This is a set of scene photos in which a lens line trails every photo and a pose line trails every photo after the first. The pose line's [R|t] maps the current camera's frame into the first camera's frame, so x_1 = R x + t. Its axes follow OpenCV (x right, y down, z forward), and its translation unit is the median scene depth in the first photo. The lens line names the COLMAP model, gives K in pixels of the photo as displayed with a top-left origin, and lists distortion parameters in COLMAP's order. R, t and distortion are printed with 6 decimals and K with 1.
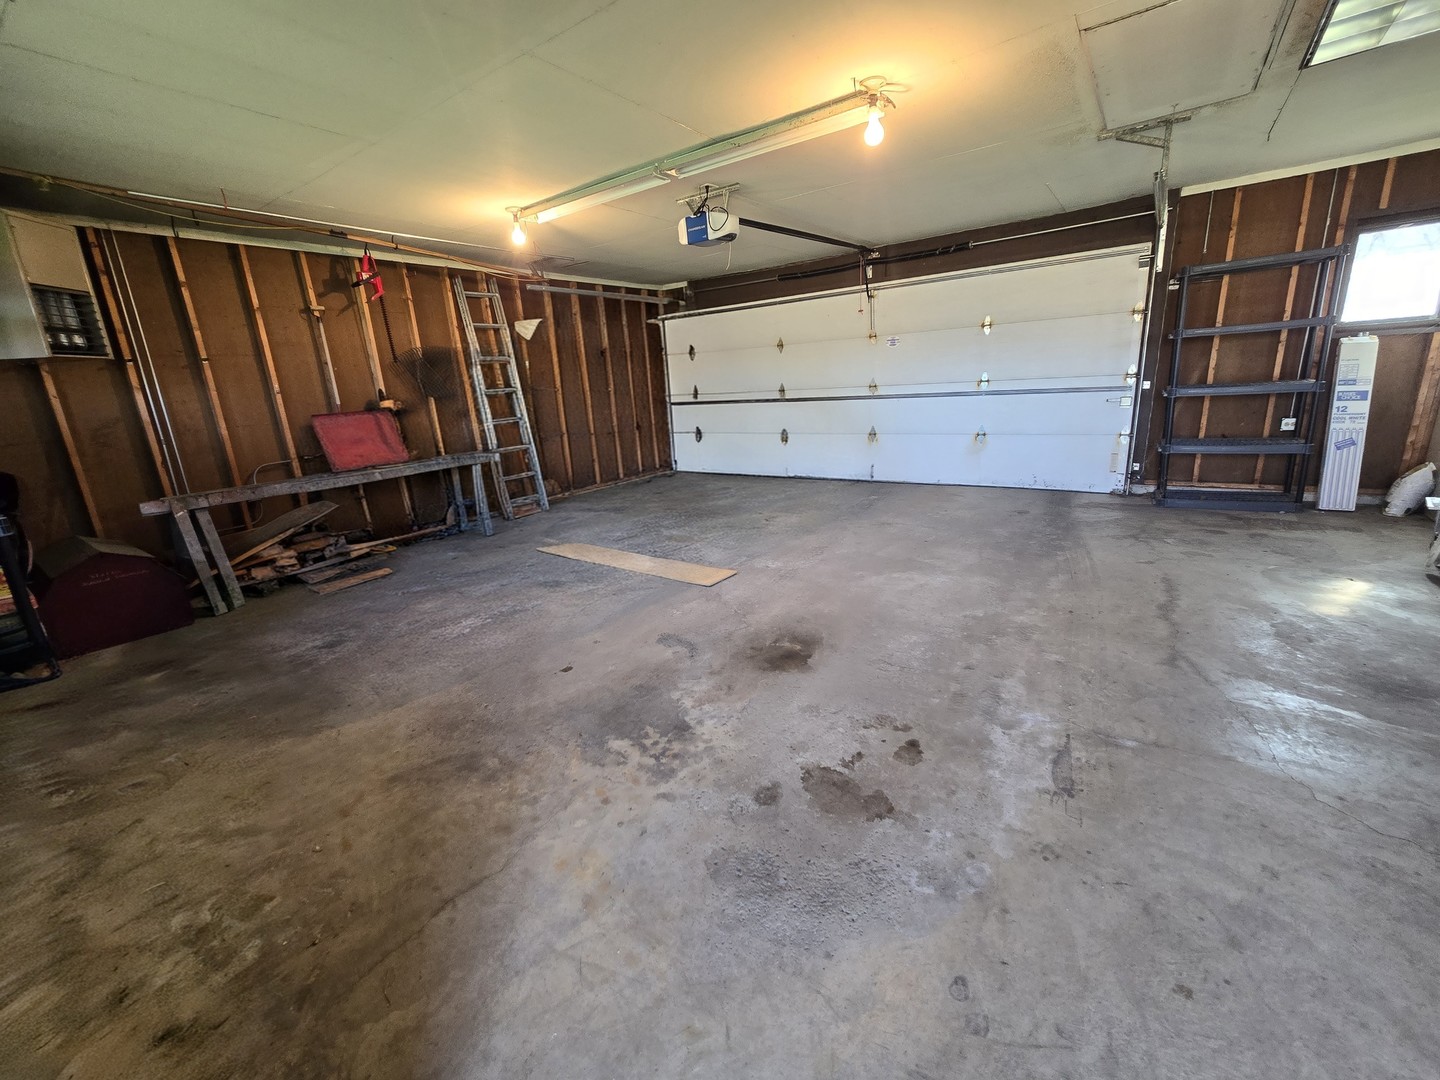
lens RADIAL K [[587.3, 0, 719.1], [0, 587.3, 538.4], [0, 0, 1]] dist [-0.001569, -0.000632]
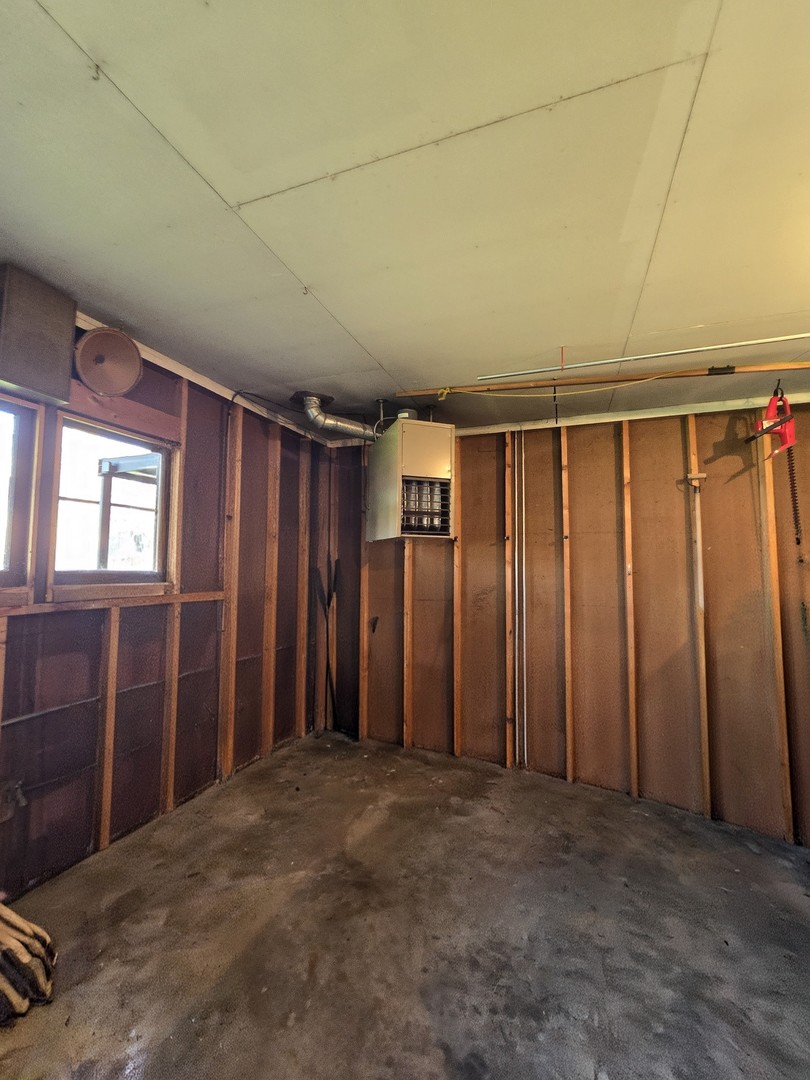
lens RADIAL K [[440.5, 0, 400.5], [0, 440.5, 537.5], [0, 0, 1]] dist [-0.001569, -0.000632]
pose [[0.259492, 0.011141, -0.965681, -0.252552], [-0.277028, 0.958769, -0.063379, -0.197804], [0.925159, 0.283967, 0.251879, 0.610002]]
